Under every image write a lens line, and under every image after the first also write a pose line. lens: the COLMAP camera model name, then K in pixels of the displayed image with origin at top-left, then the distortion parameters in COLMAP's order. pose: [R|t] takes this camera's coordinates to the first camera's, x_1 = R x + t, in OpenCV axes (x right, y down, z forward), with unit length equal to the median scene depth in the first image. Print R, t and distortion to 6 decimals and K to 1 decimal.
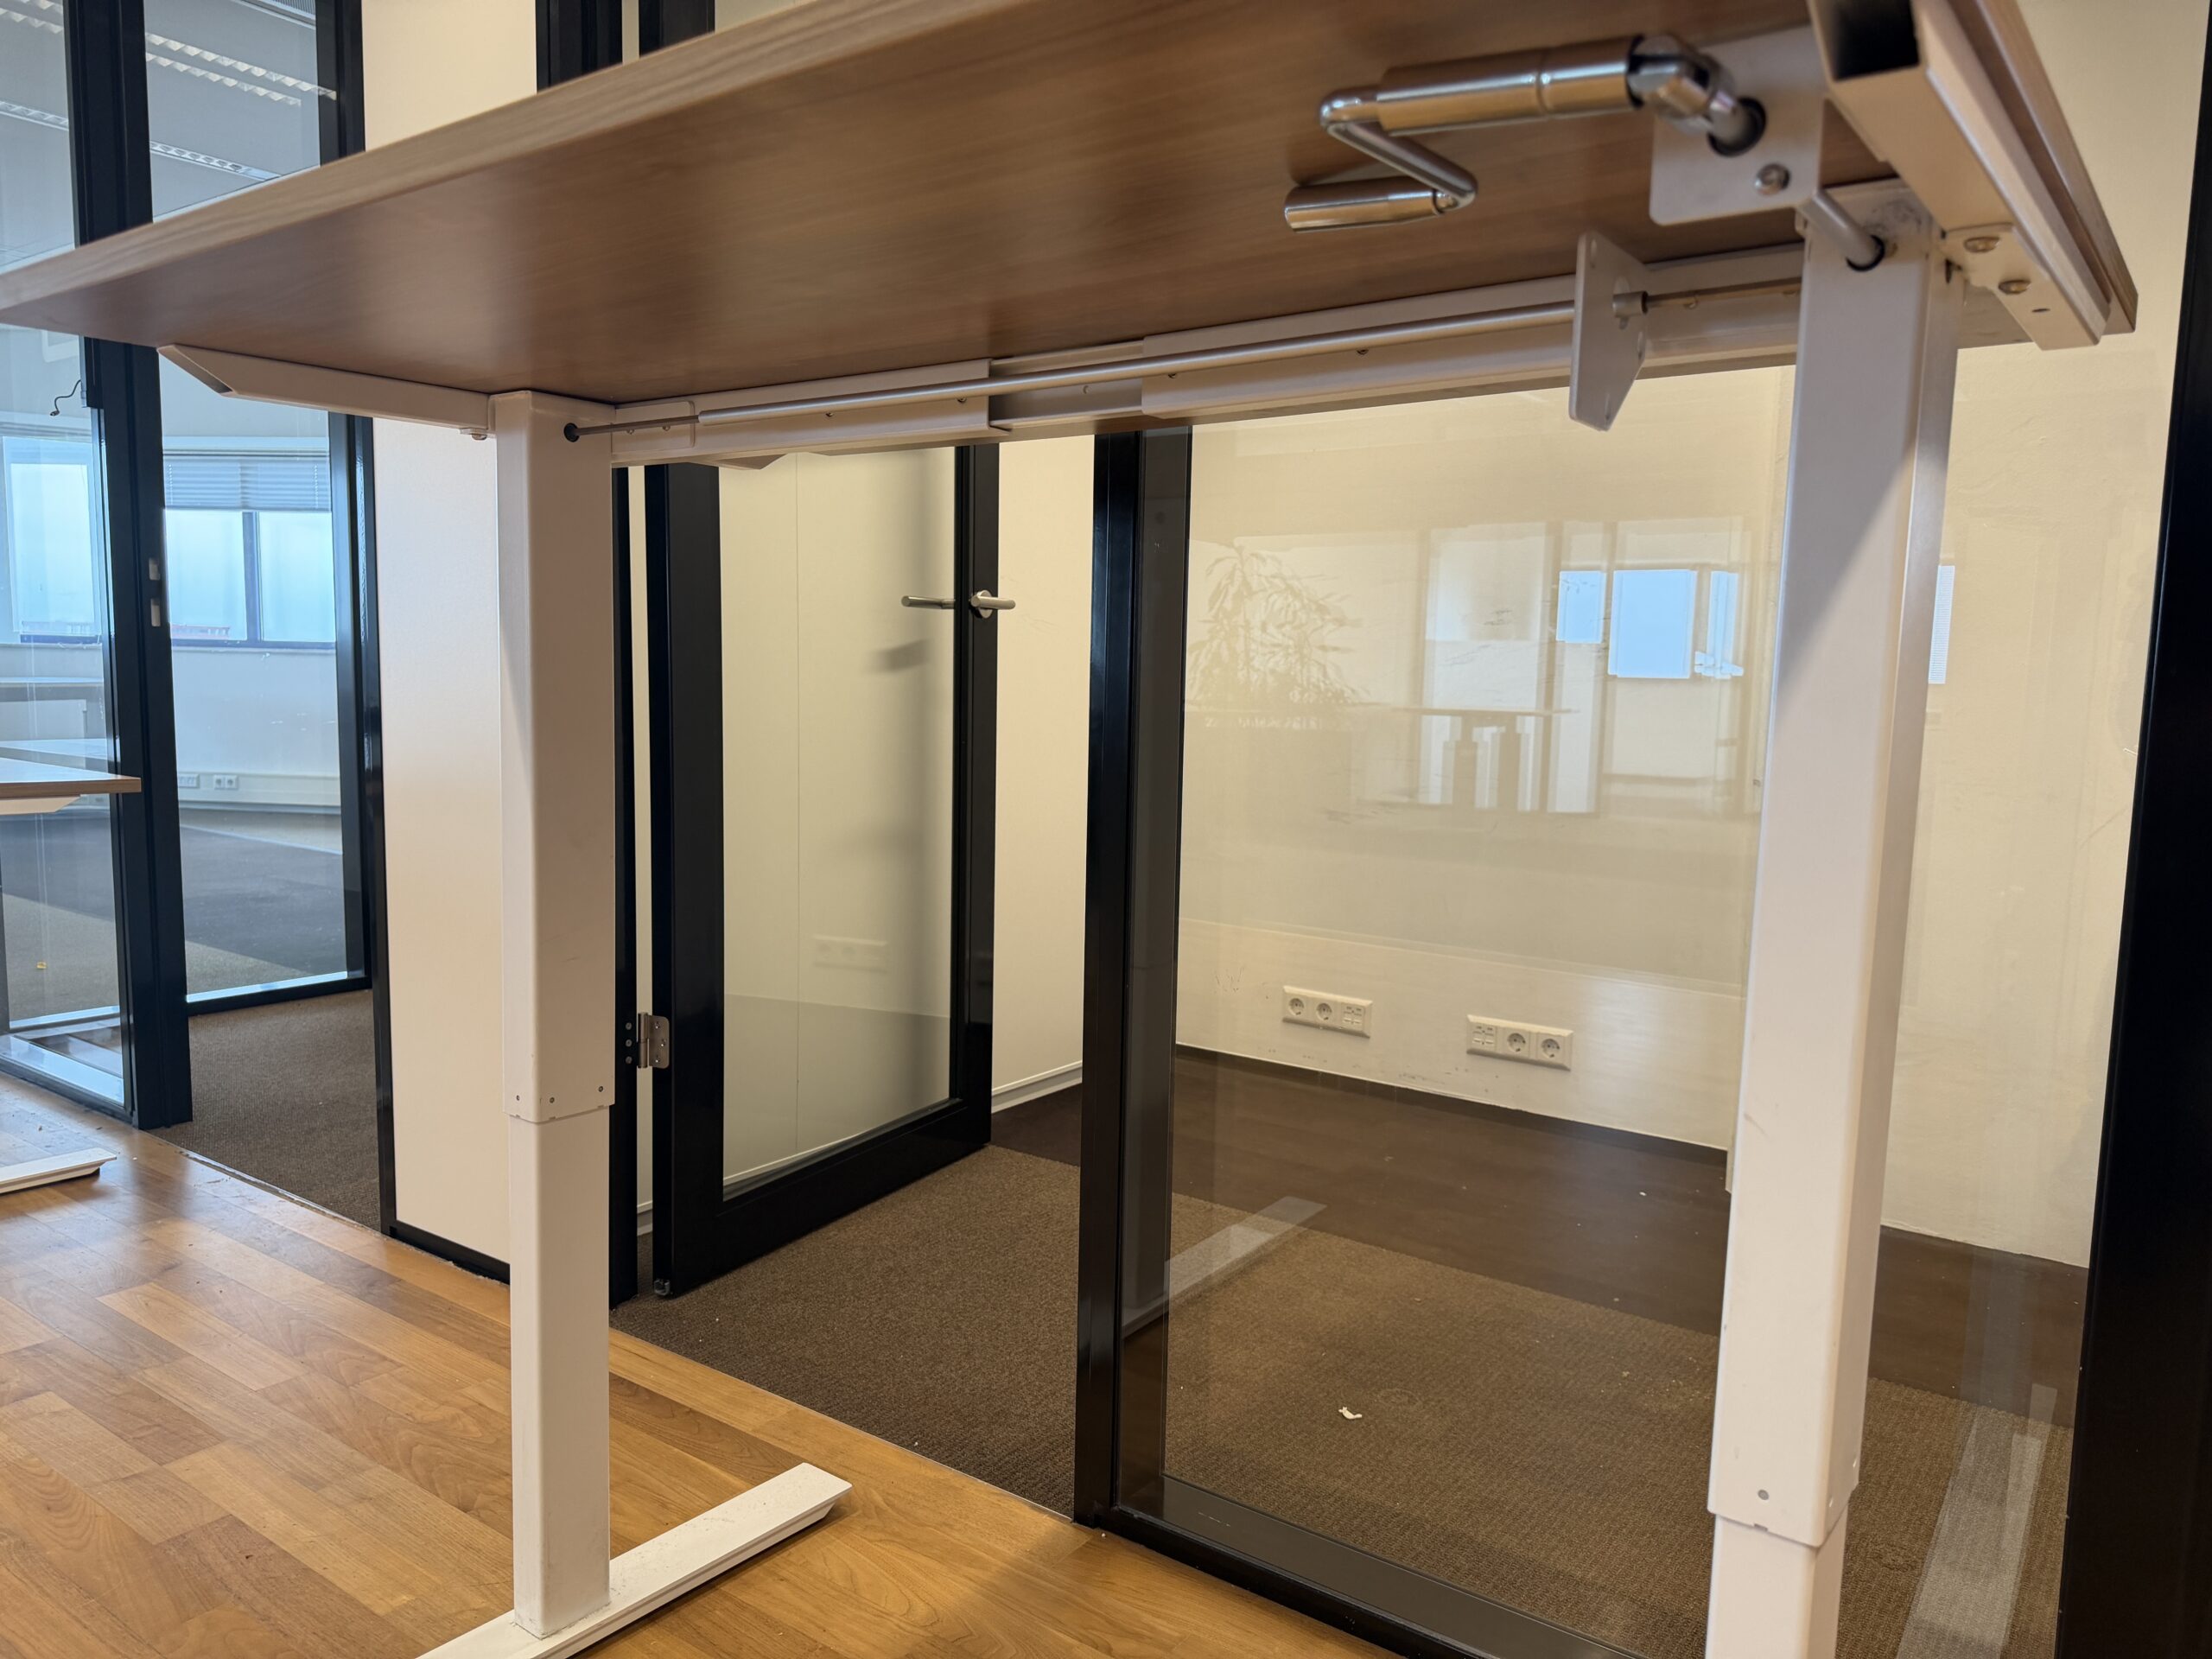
lens RADIAL K [[1550.7, 0, 1105.9], [0, 1550.7, 824.5], [0, 0, 1]] dist [0.034102, -0.068789]
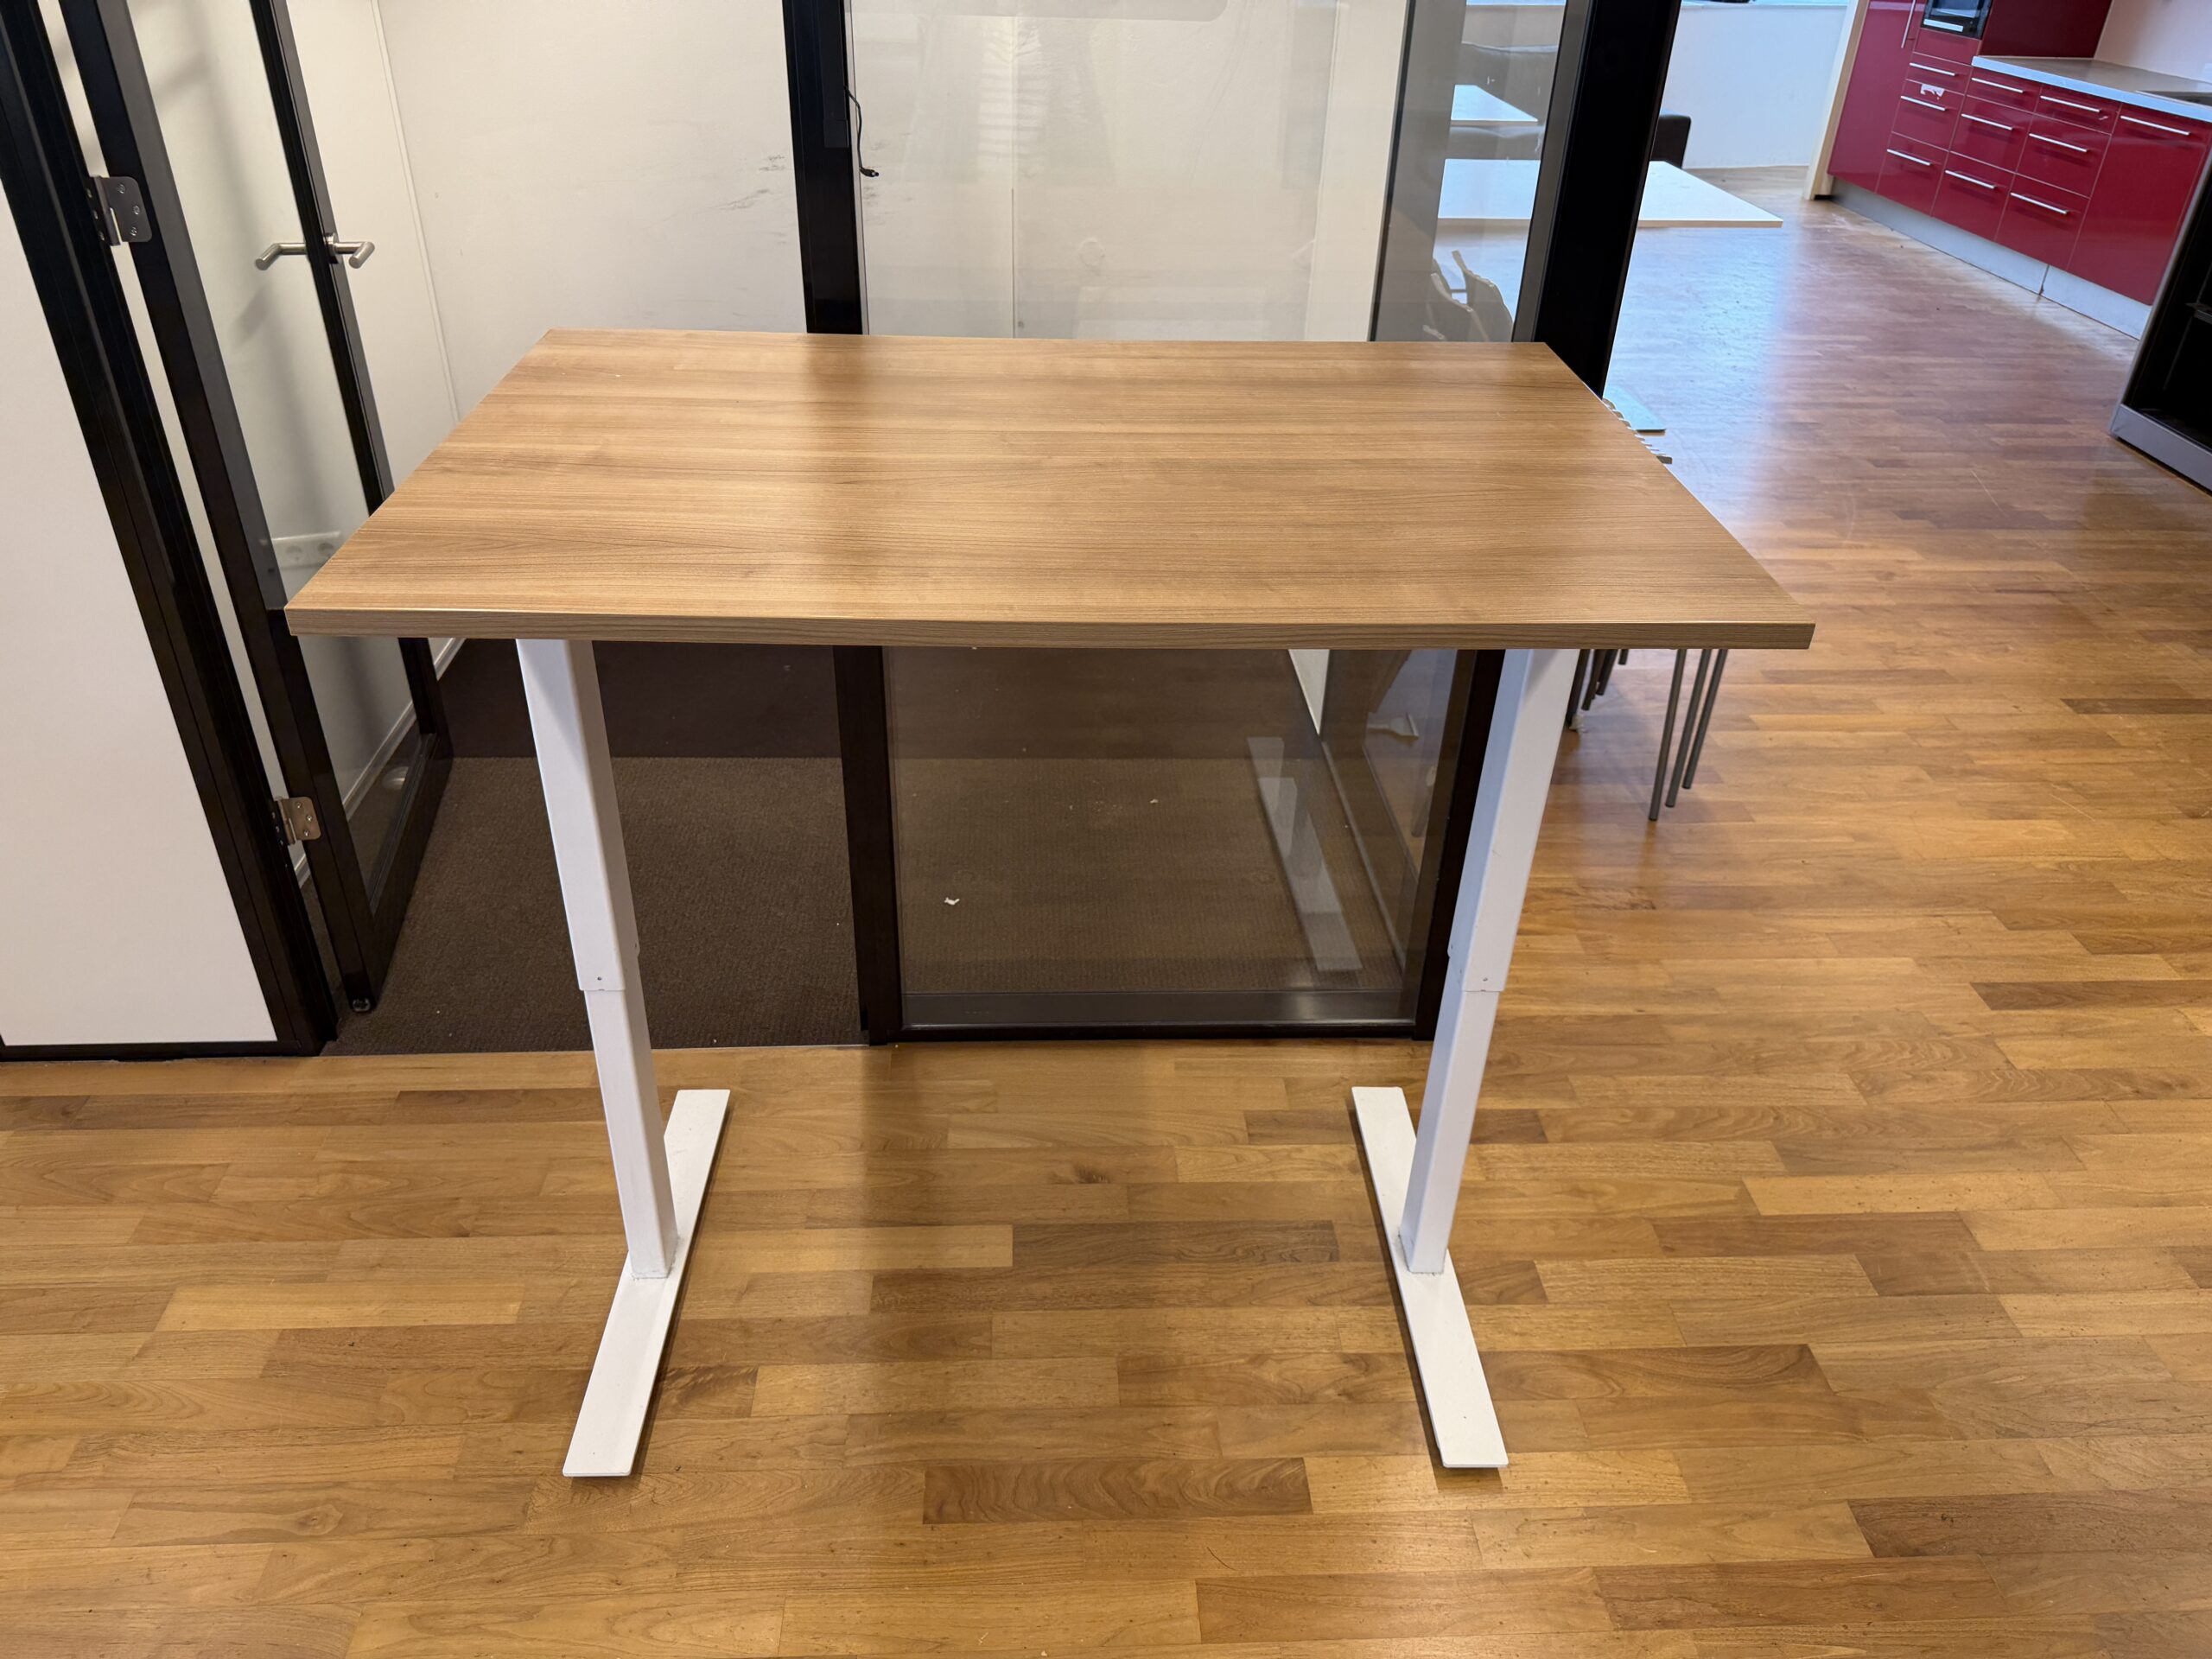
lens RADIAL K [[1590.0, 0, 1101.3], [0, 1590.0, 830.0], [0, 0, 1]] dist [0.032688, -0.046789]
pose [[0.779049, -0.332899, 0.531283, -0.454916], [0.052739, 0.879183, 0.473557, -0.346671], [-0.624741, -0.340905, 0.702483, -0.109749]]
